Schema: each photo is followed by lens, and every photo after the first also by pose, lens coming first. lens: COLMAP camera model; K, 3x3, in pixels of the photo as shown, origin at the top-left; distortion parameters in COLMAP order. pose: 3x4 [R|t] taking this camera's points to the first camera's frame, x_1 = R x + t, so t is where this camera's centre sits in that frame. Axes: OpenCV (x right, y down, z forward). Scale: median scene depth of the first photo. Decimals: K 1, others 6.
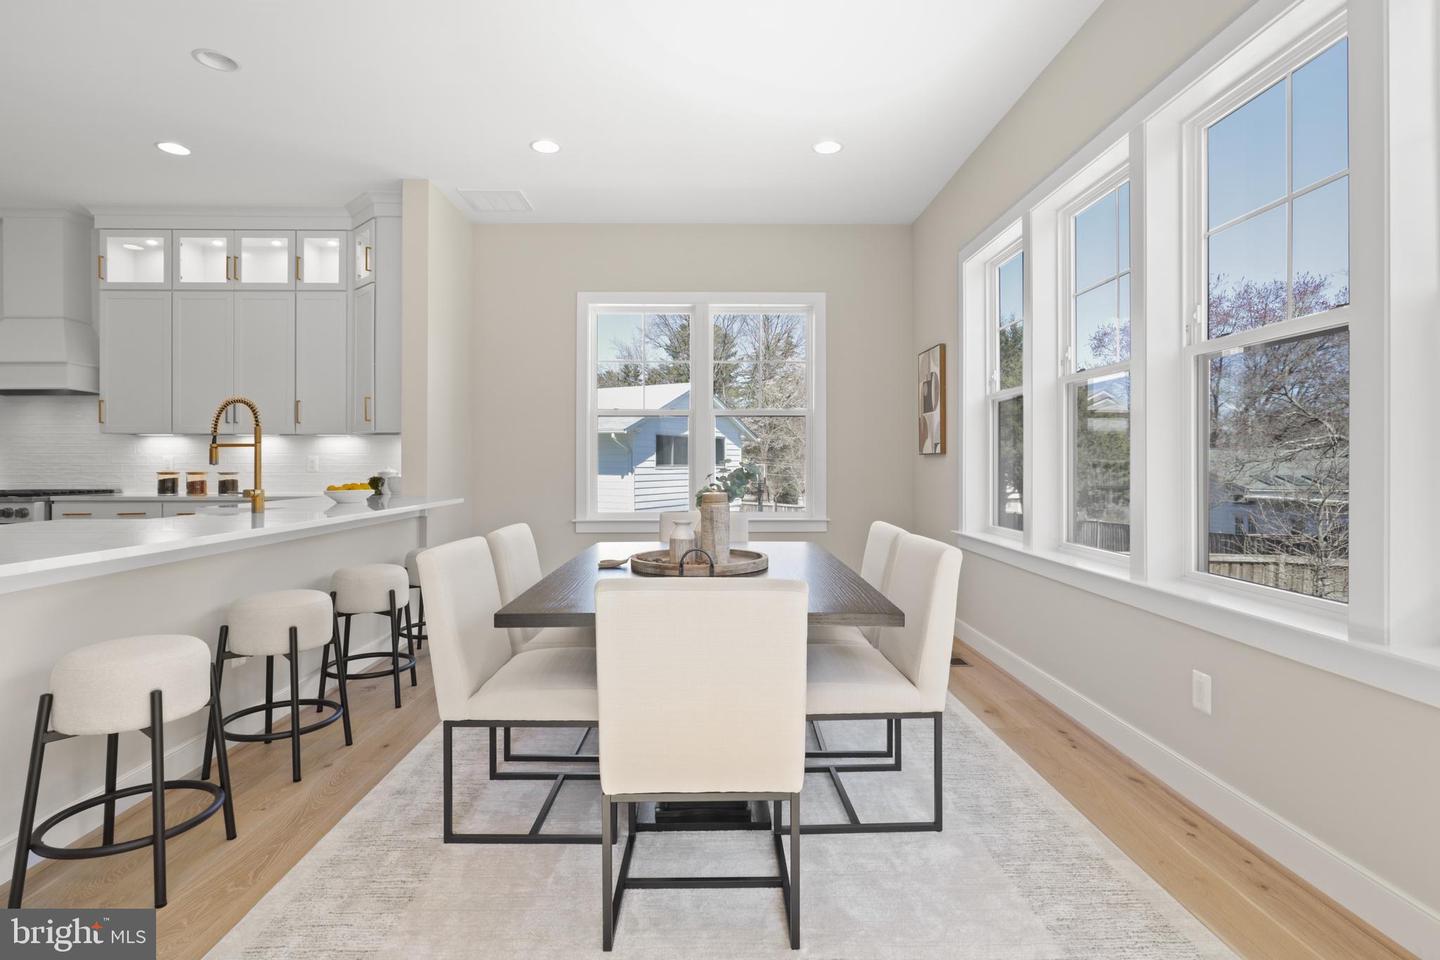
lens RADIAL K [[783.3, 0, 706.8], [0, 783.3, 482.8], [0, 0, 1]] dist [-0.003049, -0.000720]
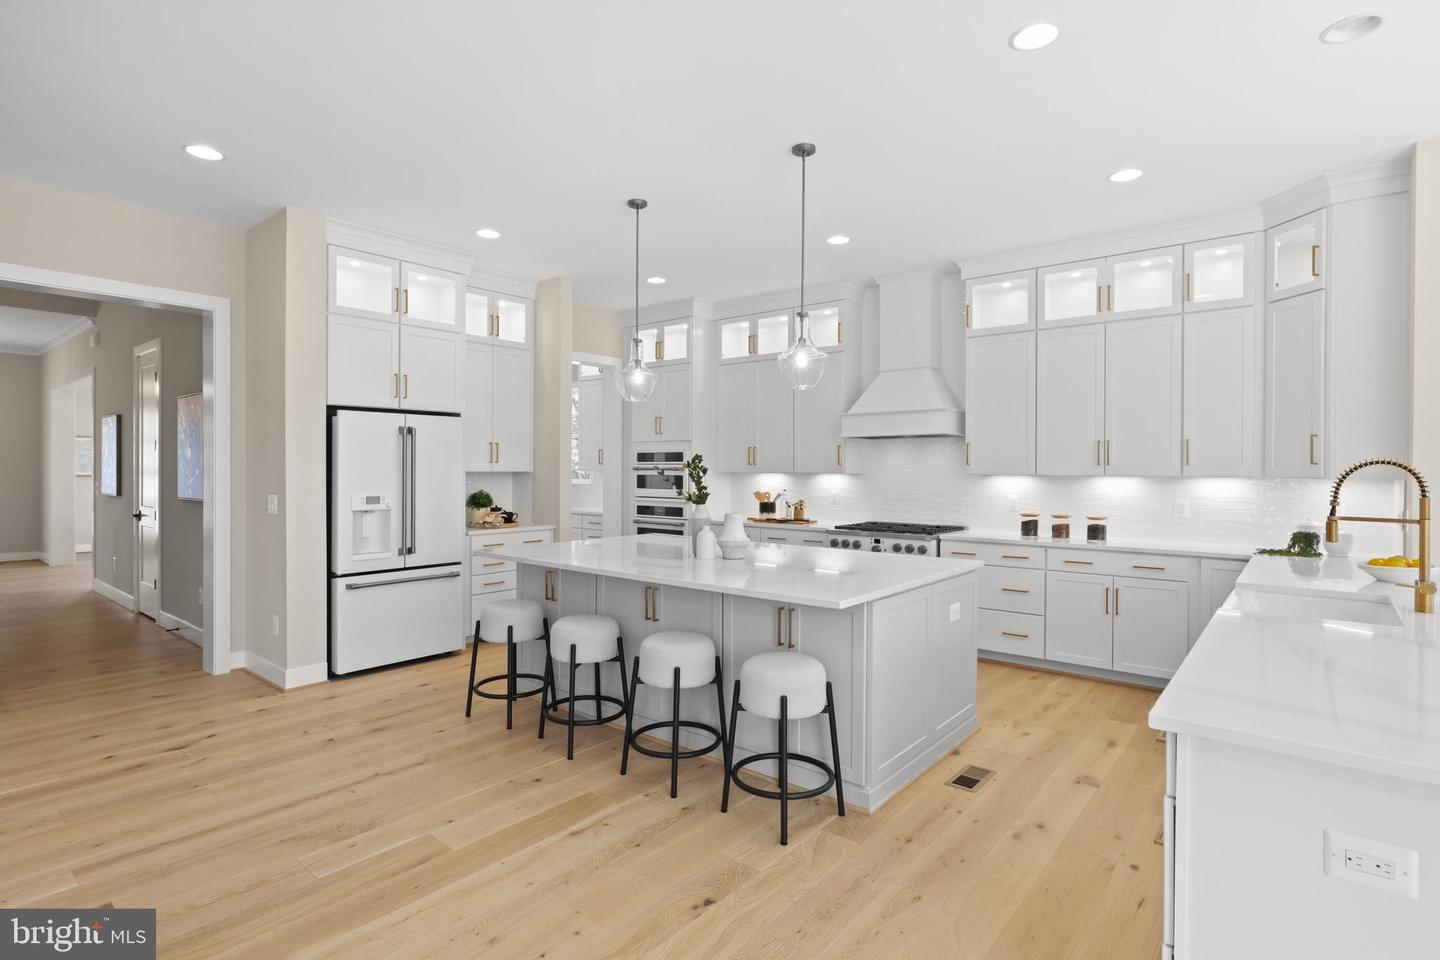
lens RADIAL K [[723.2, 0, 717.0], [0, 723.2, 475.0], [0, 0, 1]] dist [-0.002398, -0.000076]
pose [[0.771268, 0.008735, -0.636451, -0.413085], [-0.038285, 0.998732, -0.032687, -0.017366], [0.635358, 0.049577, 0.770625, 0.054282]]
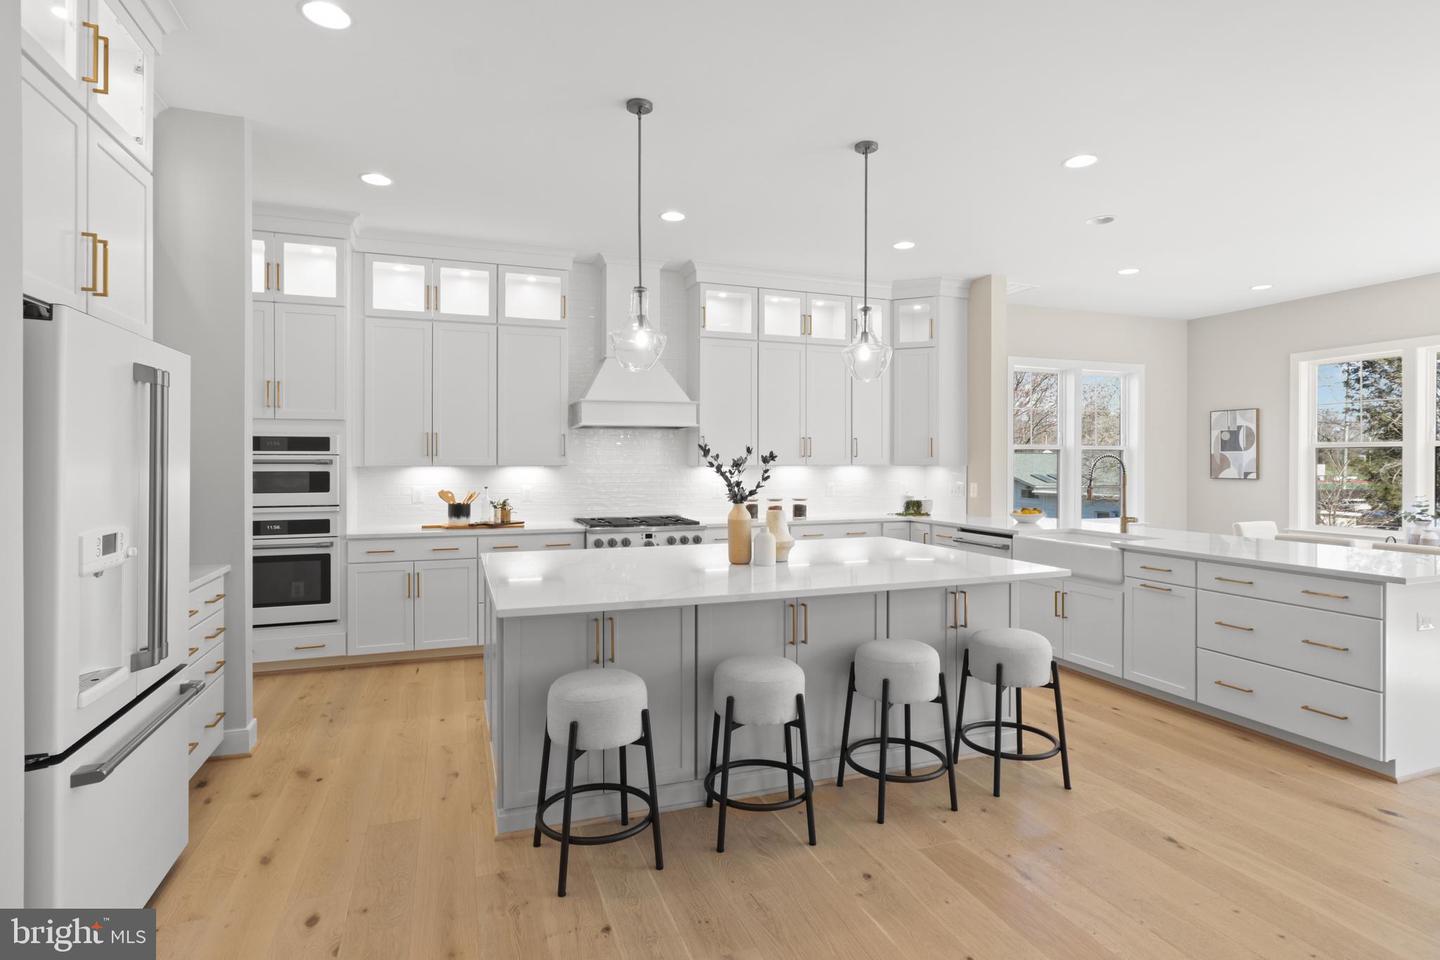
lens RADIAL K [[710.4, 0, 720.0], [0, 710.4, 480.0], [0, 0, 1]] dist [-0.020931, 0.000150]
pose [[0.937321, -0.008692, 0.348359, -1.083730], [0.018103, 0.999554, -0.023768, -0.017537], [-0.347997, 0.028584, 0.937060, 0.047110]]
